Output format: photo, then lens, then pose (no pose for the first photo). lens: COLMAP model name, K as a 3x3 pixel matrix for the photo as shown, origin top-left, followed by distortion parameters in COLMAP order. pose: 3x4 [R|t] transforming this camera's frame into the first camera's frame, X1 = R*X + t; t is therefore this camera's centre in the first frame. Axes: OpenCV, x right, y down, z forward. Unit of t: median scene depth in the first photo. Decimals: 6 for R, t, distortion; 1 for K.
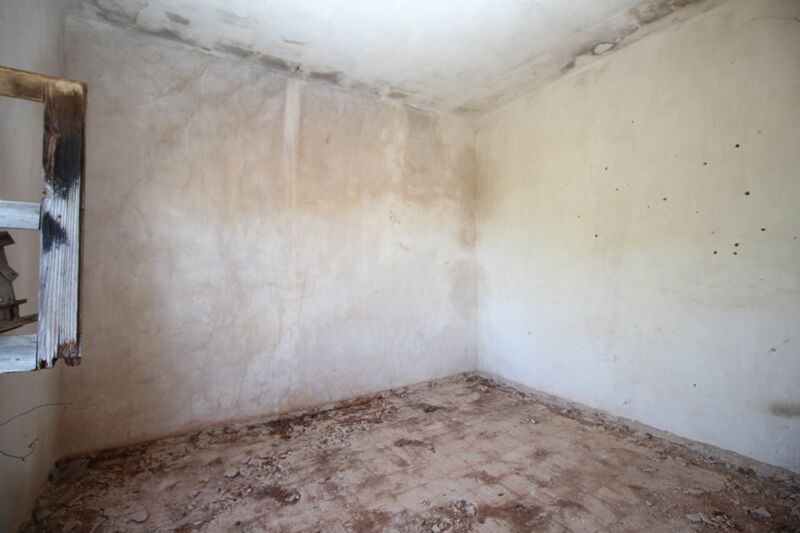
lens RADIAL K [[370.0, 0, 398.6], [0, 370.0, 255.8], [0, 0, 1]] dist [-0.003052, -0.010820]
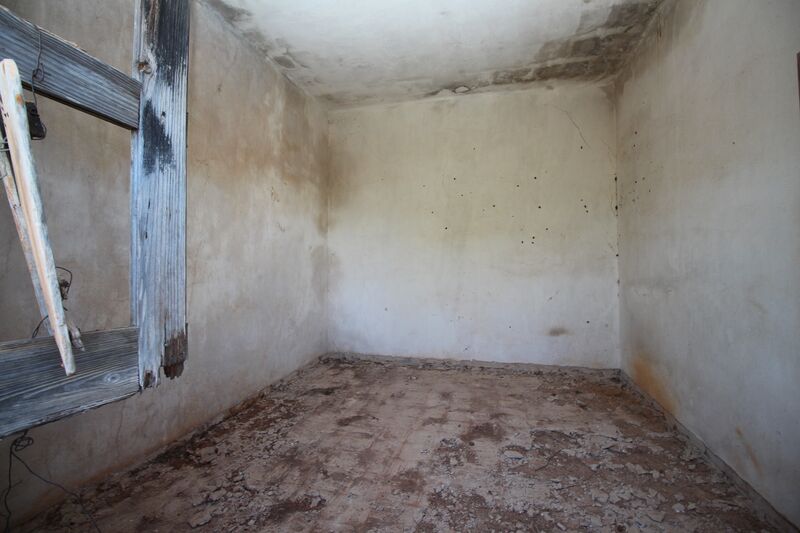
lens RADIAL K [[370.0, 0, 400.2], [0, 370.0, 254.9], [0, 0, 1]] dist [-0.003052, -0.010820]
pose [[0.717871, 0.016741, 0.695975, -0.505275], [-0.019912, 0.999796, -0.003511, 0.049541], [-0.695892, -0.011338, 0.718057, 0.162399]]
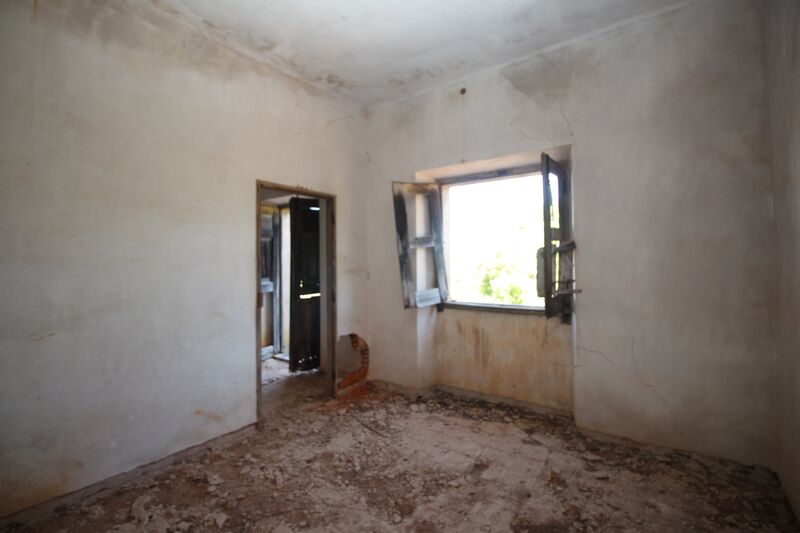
lens RADIAL K [[370.0, 0, 401.8], [0, 370.0, 262.6], [0, 0, 1]] dist [-0.003052, -0.010820]
pose [[-0.924475, 0.021873, -0.380615, 0.192480], [0.030254, 0.999413, -0.016050, 0.020378], [0.380041, -0.026353, -0.924594, 1.134052]]
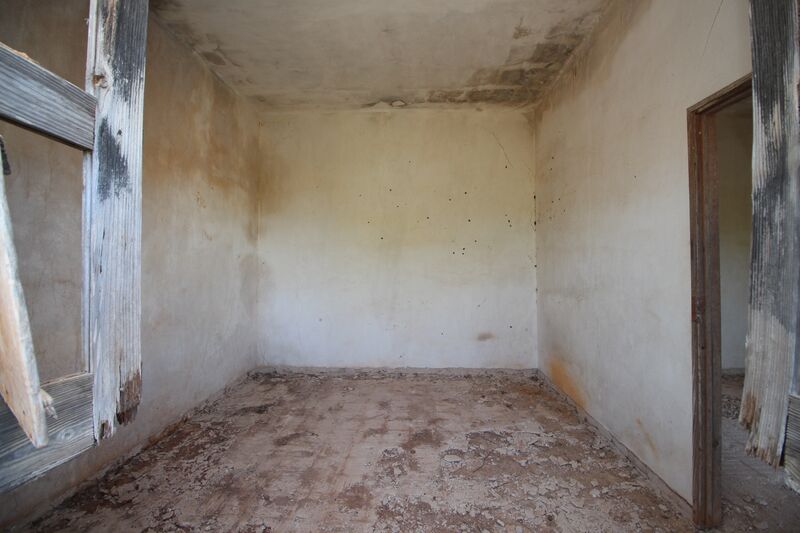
lens RADIAL K [[370.0, 0, 402.2], [0, 370.0, 257.1], [0, 0, 1]] dist [-0.003052, -0.010820]
pose [[0.558595, 0.024534, 0.829077, -0.538445], [-0.025060, 0.999605, -0.012696, 0.029243], [-0.829062, -0.013685, 0.558990, 0.187112]]
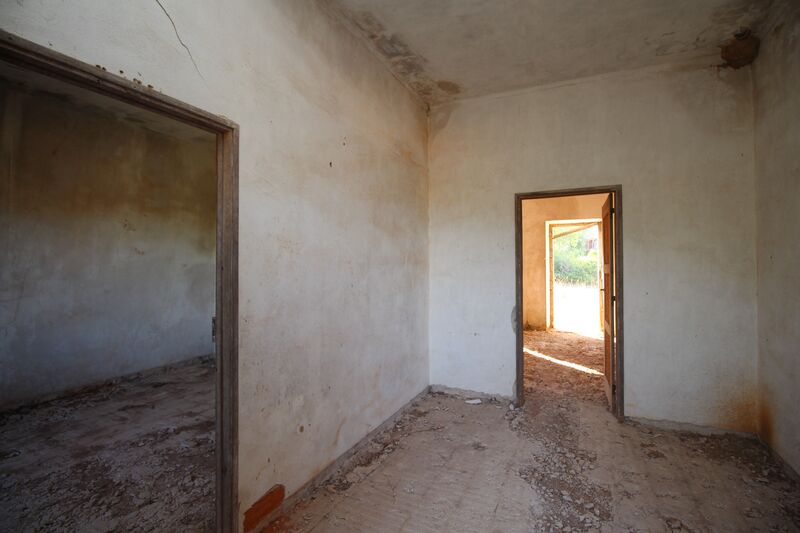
lens RADIAL K [[370.0, 0, 398.9], [0, 370.0, 257.1], [0, 0, 1]] dist [-0.003052, -0.010820]
pose [[0.844813, 0.018902, 0.534728, 0.103047], [-0.020661, 0.999783, -0.002698, -0.024427], [-0.534663, -0.008768, 0.845020, -0.486836]]
